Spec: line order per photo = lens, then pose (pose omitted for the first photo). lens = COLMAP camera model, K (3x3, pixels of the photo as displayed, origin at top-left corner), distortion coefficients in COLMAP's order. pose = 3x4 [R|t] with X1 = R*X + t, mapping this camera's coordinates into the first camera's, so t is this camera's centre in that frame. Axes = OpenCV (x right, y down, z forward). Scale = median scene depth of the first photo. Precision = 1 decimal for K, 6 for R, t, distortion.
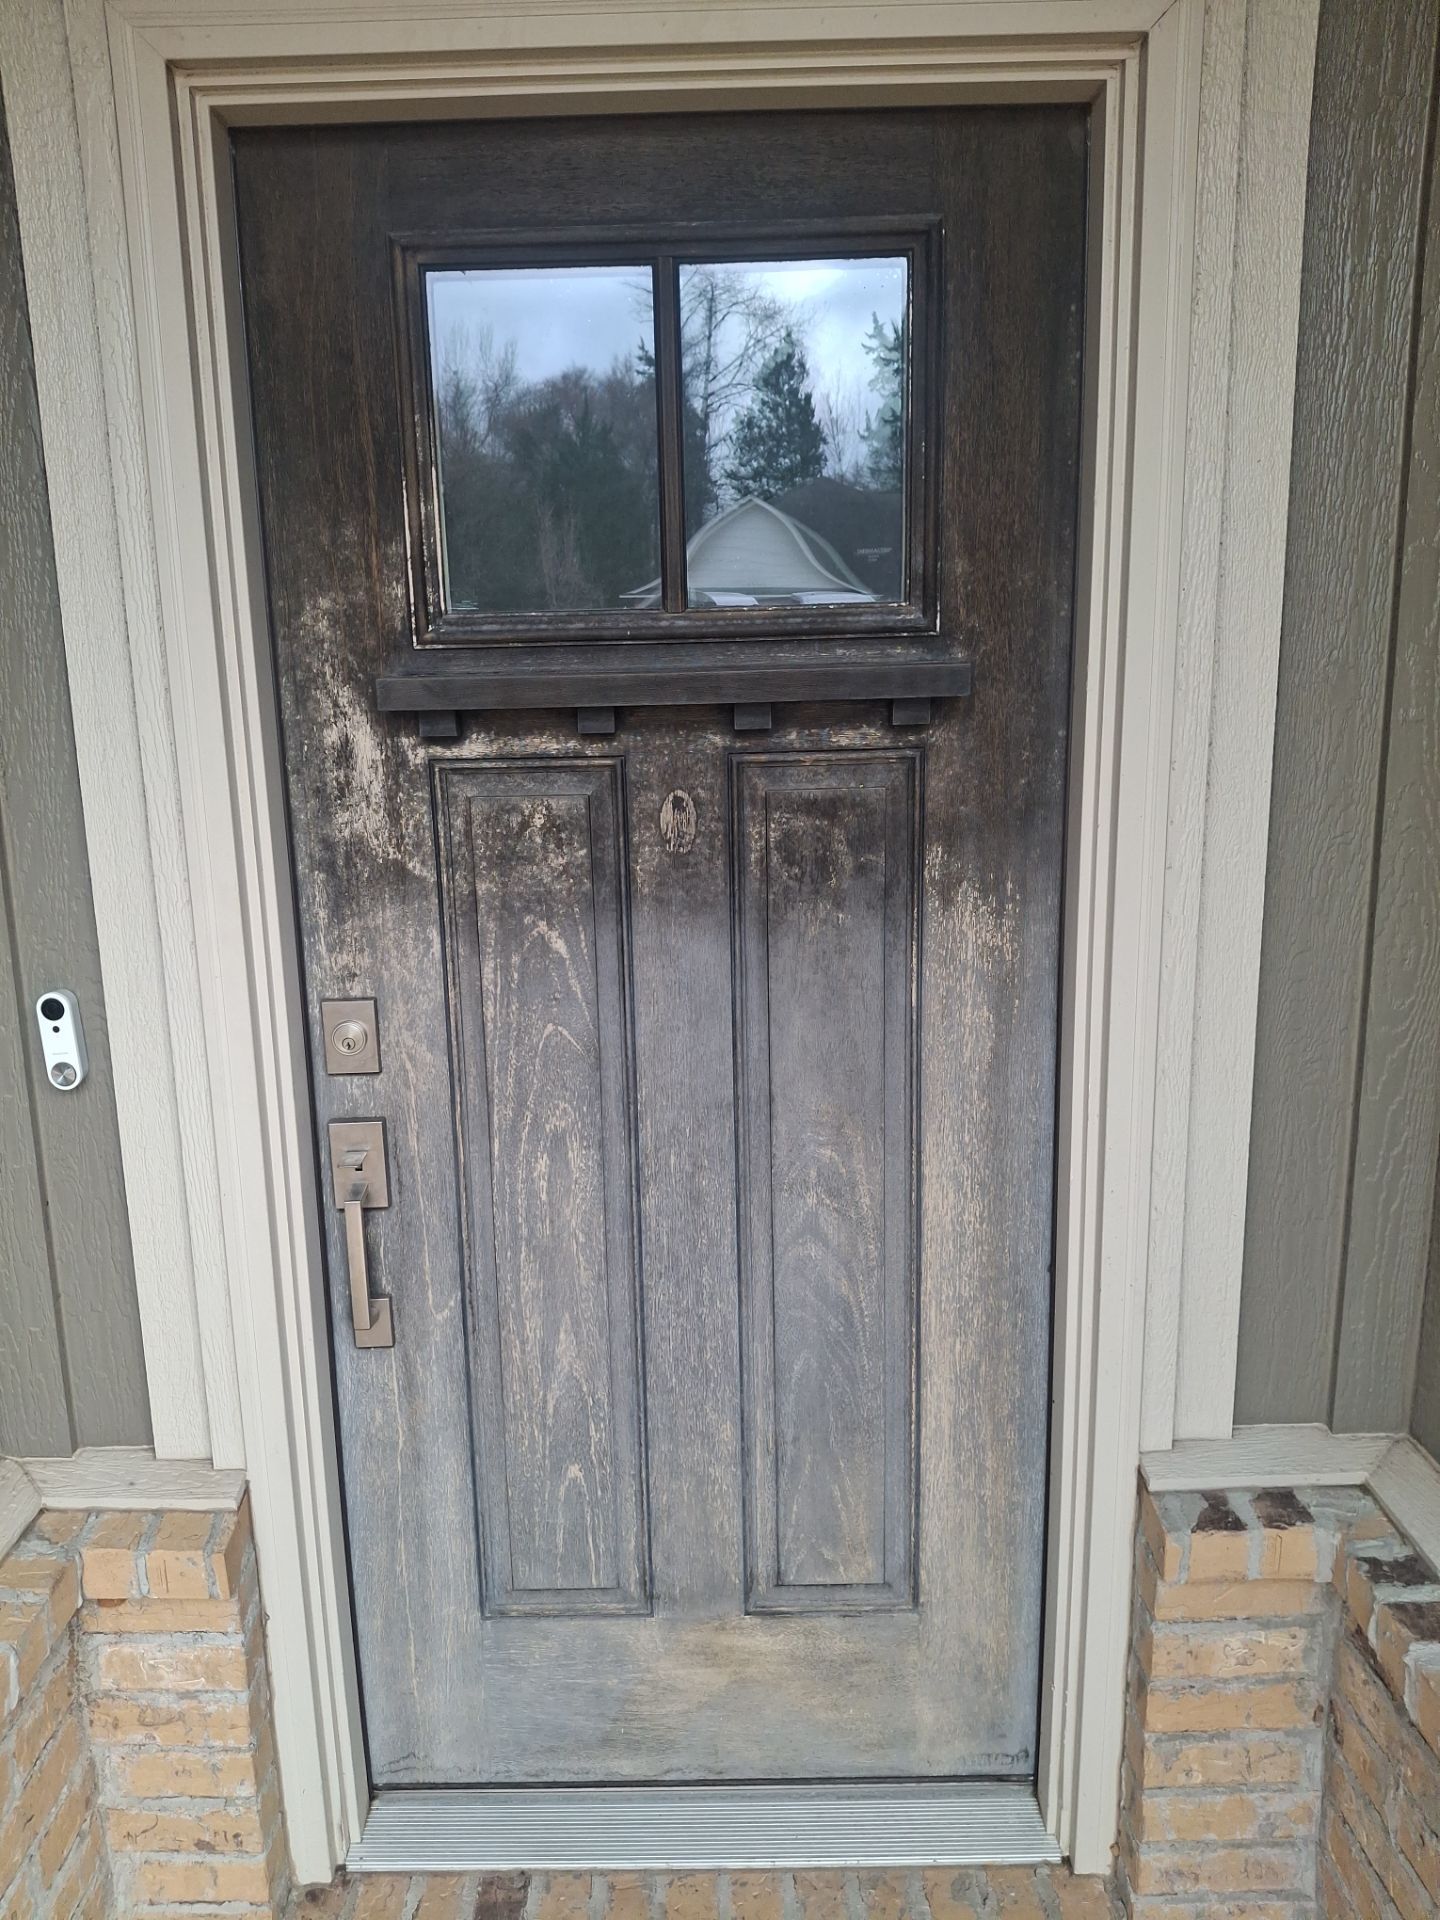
lens RADIAL K [[1604.6, 0, 720.0], [0, 1604.6, 960.0], [0, 0, 1]] dist [0.064005, 0.001718]
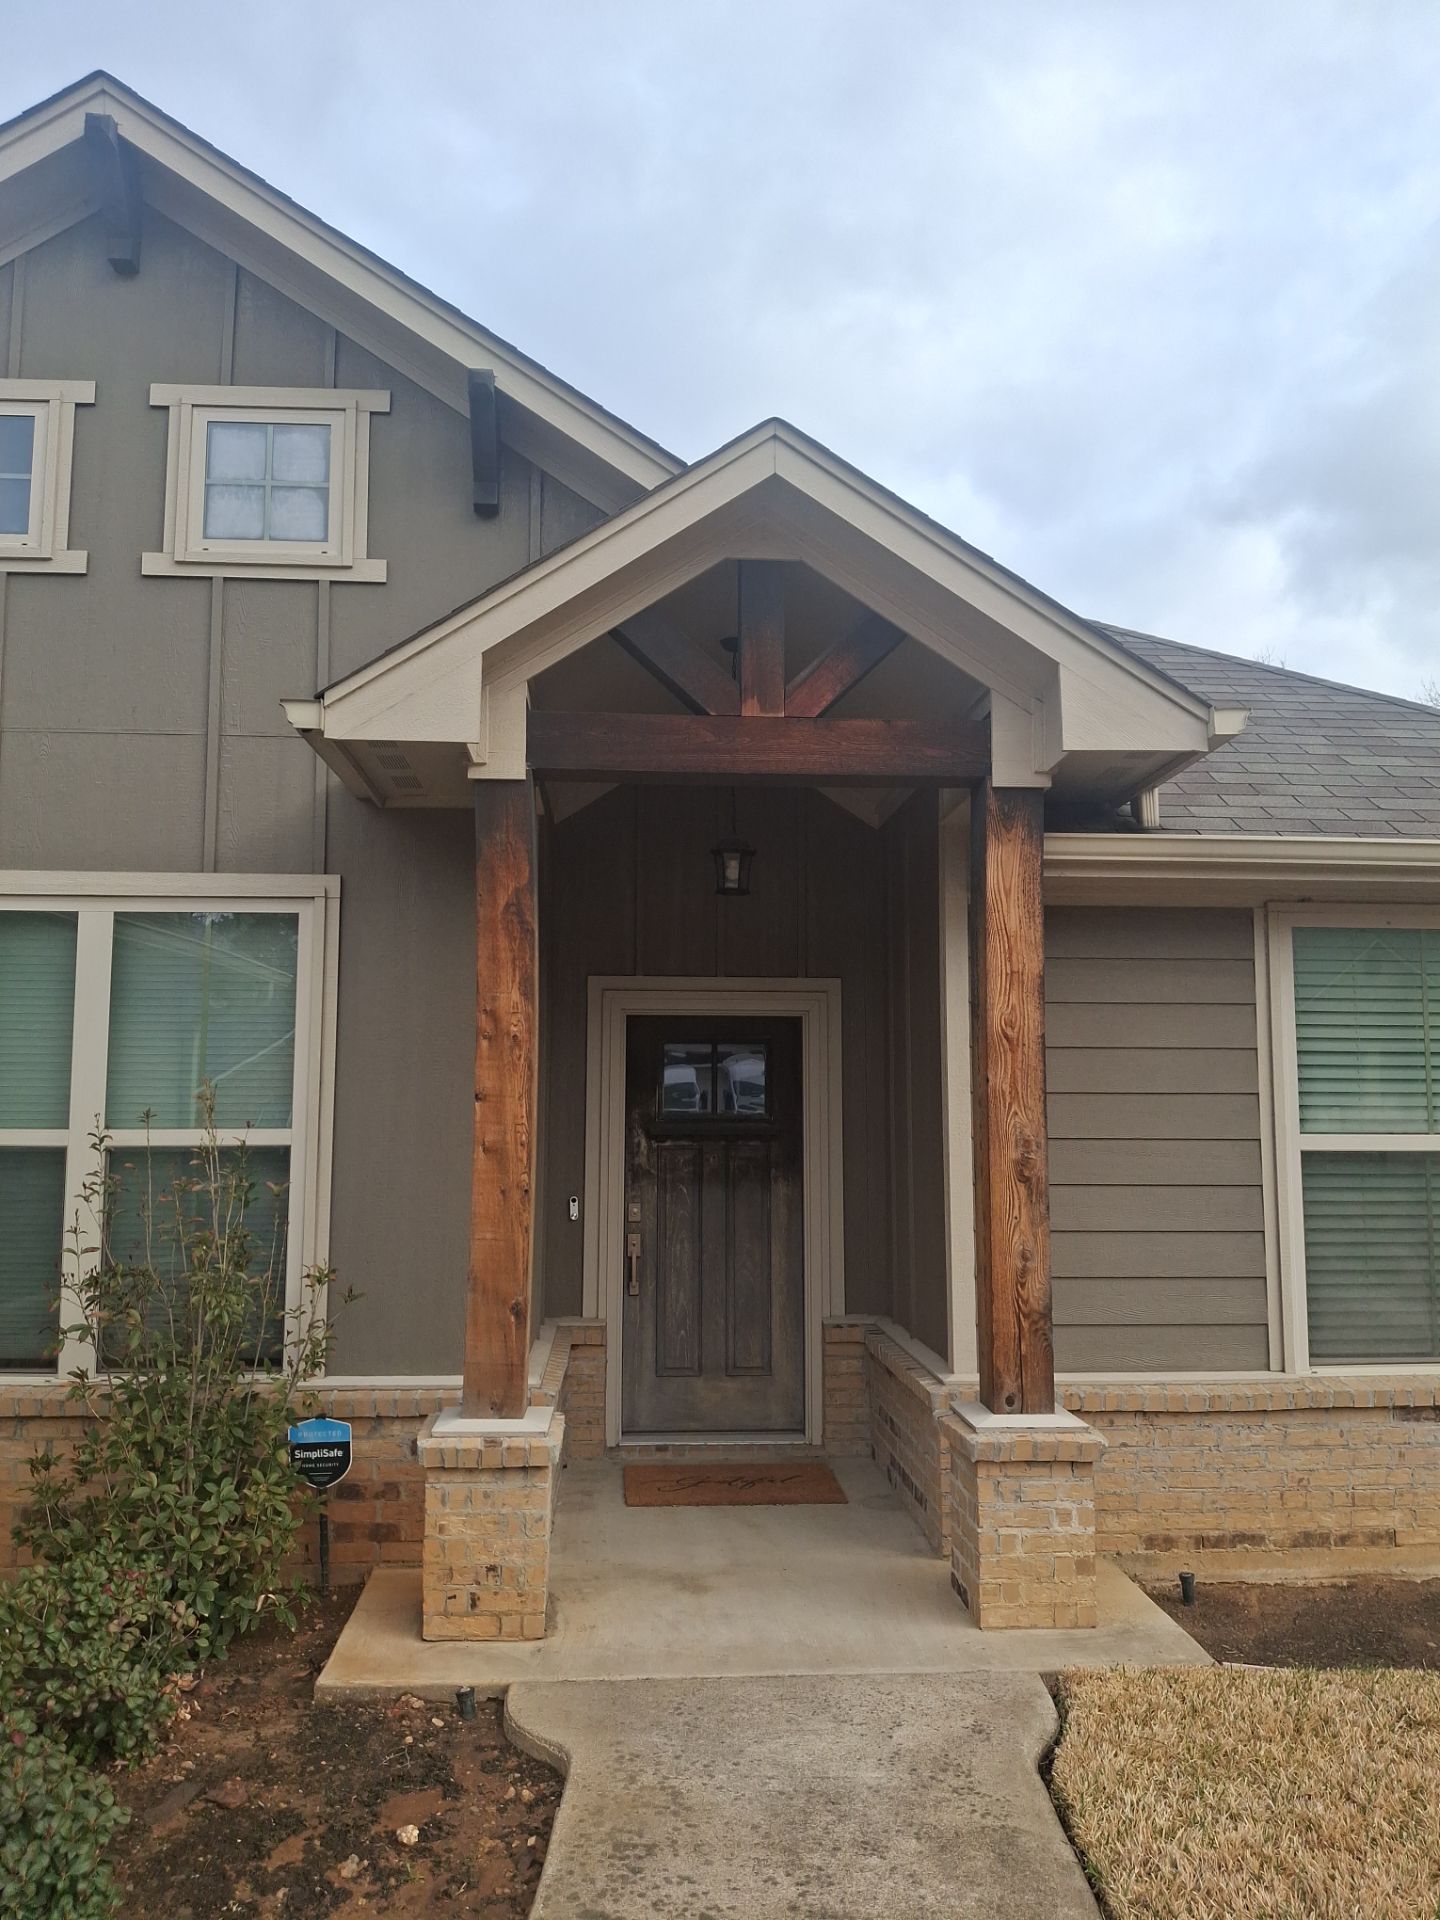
lens RADIAL K [[1437.5, 0, 720.0], [0, 1437.5, 960.0], [0, 0, 1]] dist [0.051179, -0.121598]
pose [[0.997605, 0.027635, 0.063404, -0.255982], [-0.005206, 0.944110, -0.329589, 0.641897], [-0.068969, 0.328470, 0.941993, -2.677554]]
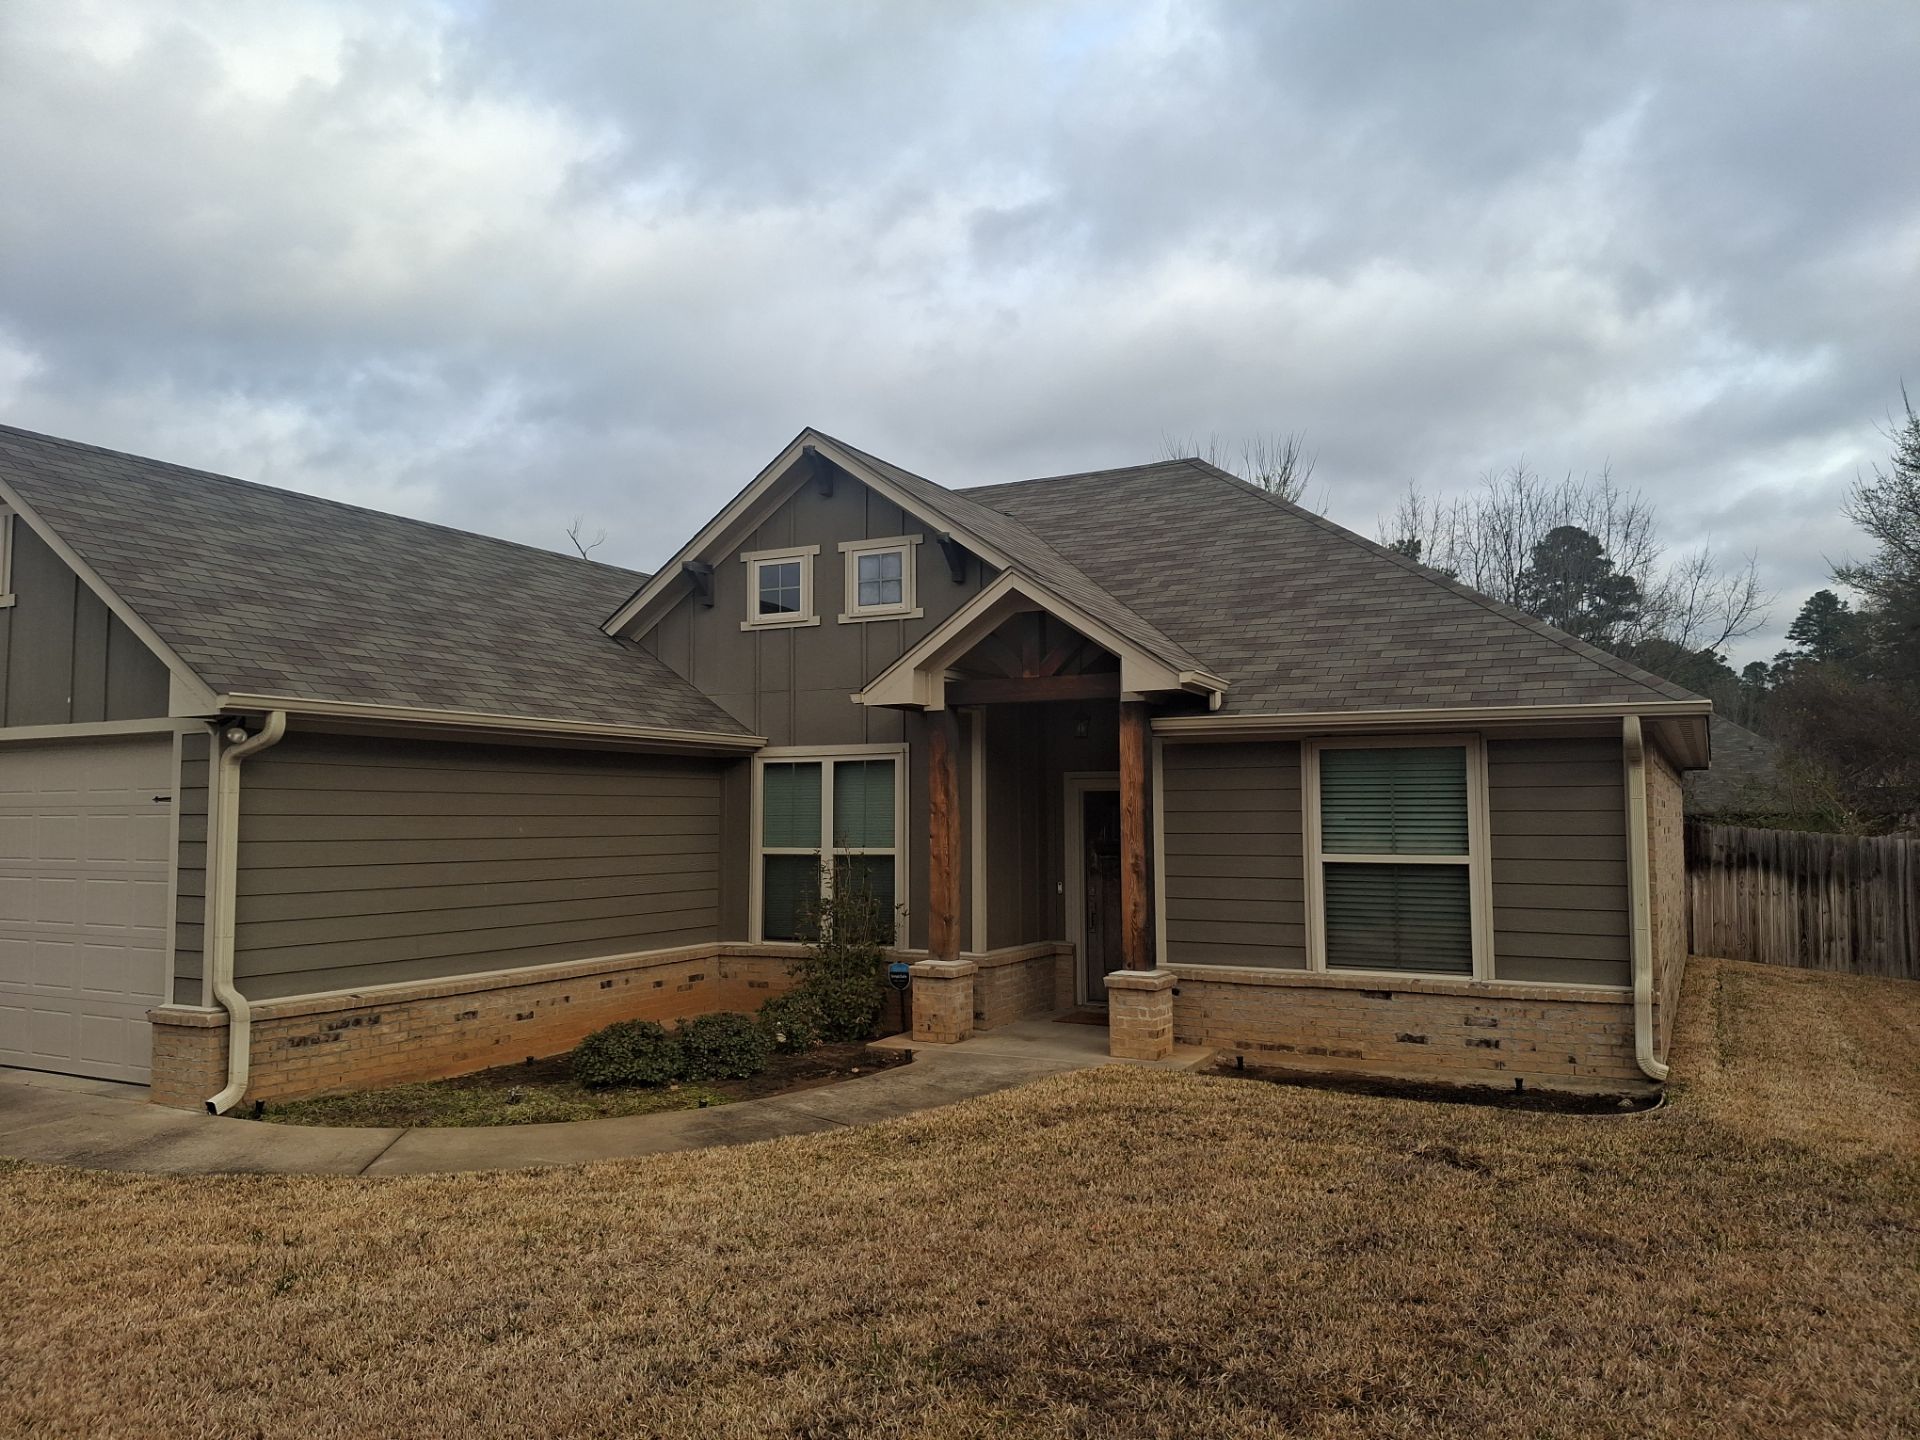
lens RADIAL K [[1437.5, 0, 962.5], [0, 1437.5, 686.5], [0, 0, 1]] dist [0.051179, -0.121598]
pose [[0.883301, -0.026939, -0.468031, 2.620259], [-0.124188, 0.949236, -0.289013, 1.242722], [0.452057, 0.313409, 0.835116, -5.695231]]
